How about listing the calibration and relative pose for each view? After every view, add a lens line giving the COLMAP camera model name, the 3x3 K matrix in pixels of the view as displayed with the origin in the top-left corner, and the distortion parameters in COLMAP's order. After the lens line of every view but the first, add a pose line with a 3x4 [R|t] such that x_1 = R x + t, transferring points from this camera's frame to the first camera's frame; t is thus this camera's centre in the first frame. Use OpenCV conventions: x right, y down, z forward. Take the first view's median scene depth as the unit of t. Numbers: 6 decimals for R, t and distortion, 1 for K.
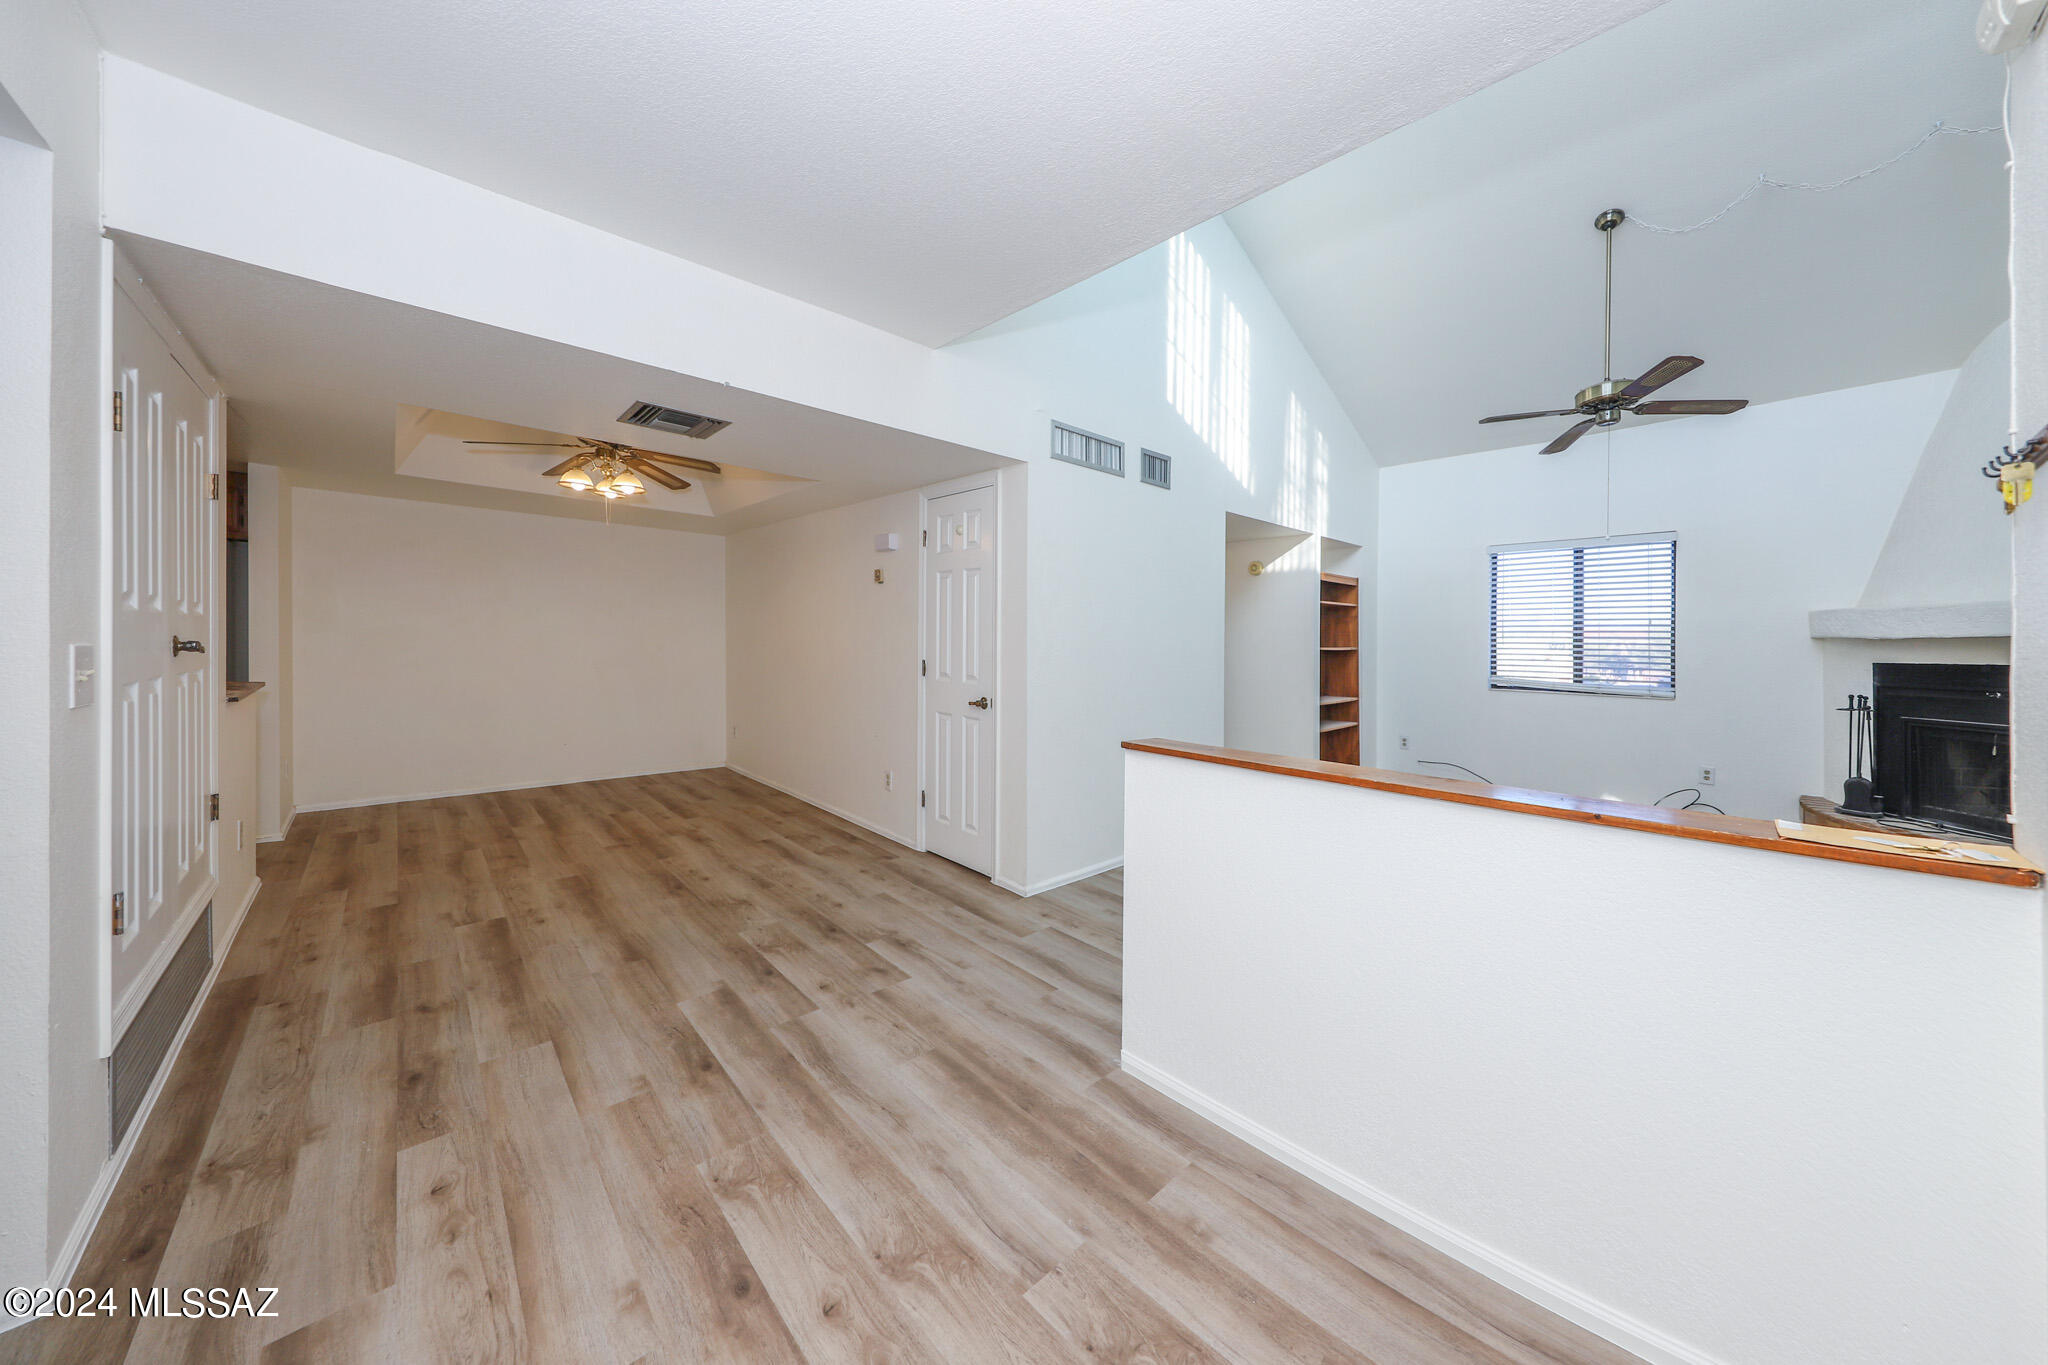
lens RADIAL K [[693.6, 0, 957.2], [0, 693.6, 637.6], [0, 0, 1]] dist [0.012034, -0.000523]
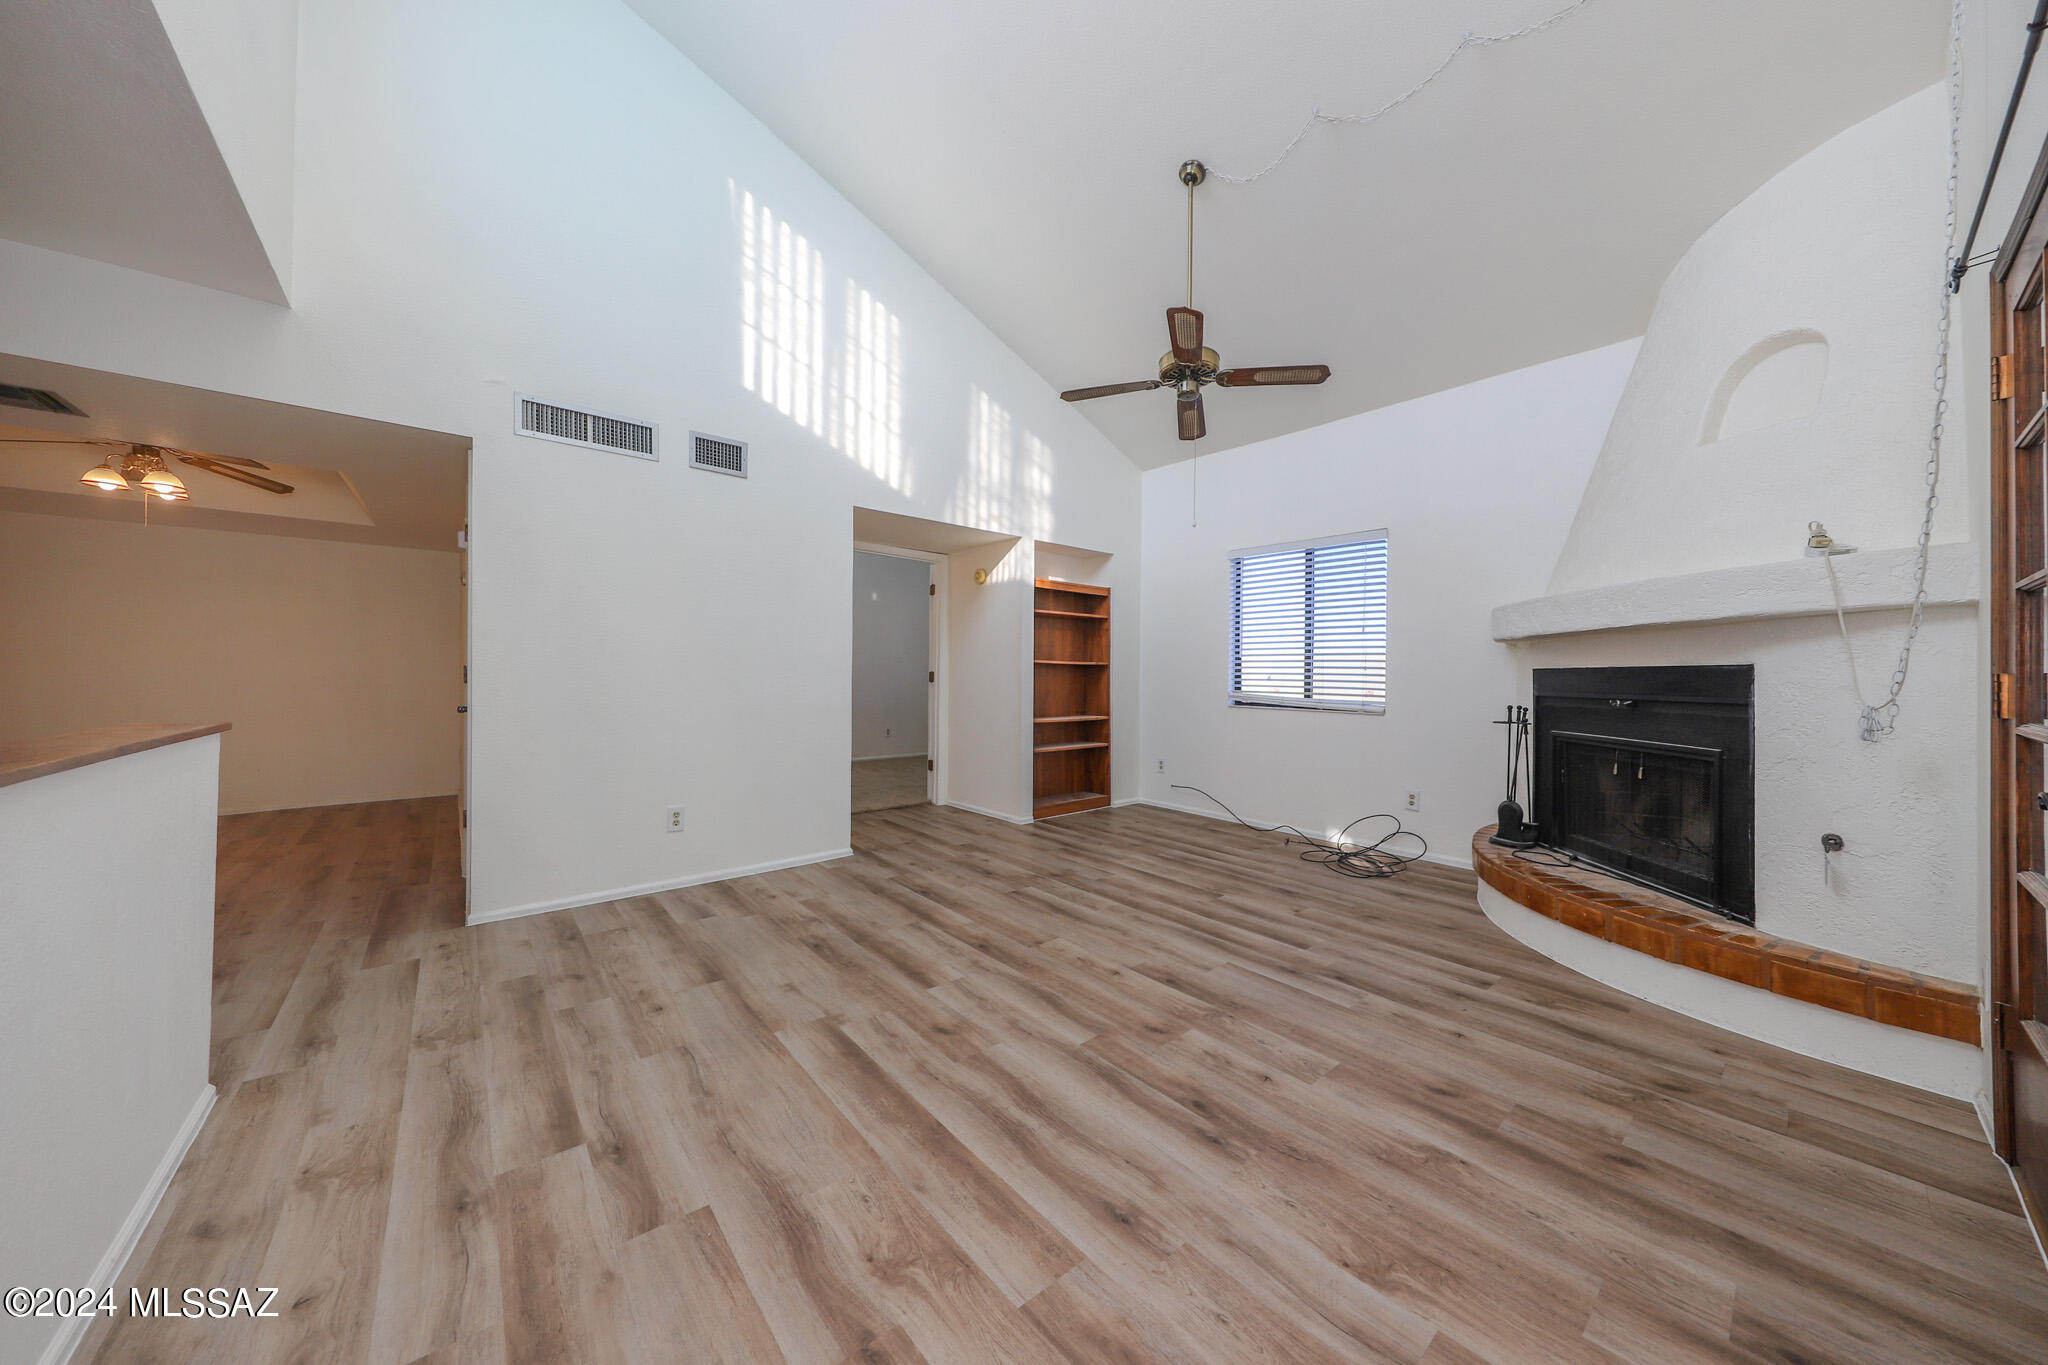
lens RADIAL K [[693.6, 0, 940.8], [0, 693.6, 652.3], [0, 0, 1]] dist [0.012034, -0.000523]
pose [[0.998073, -0.004074, -0.061920, 0.633823], [0.002471, 0.999660, -0.025950, 0.037018], [0.062004, 0.025747, 0.997744, 0.102749]]
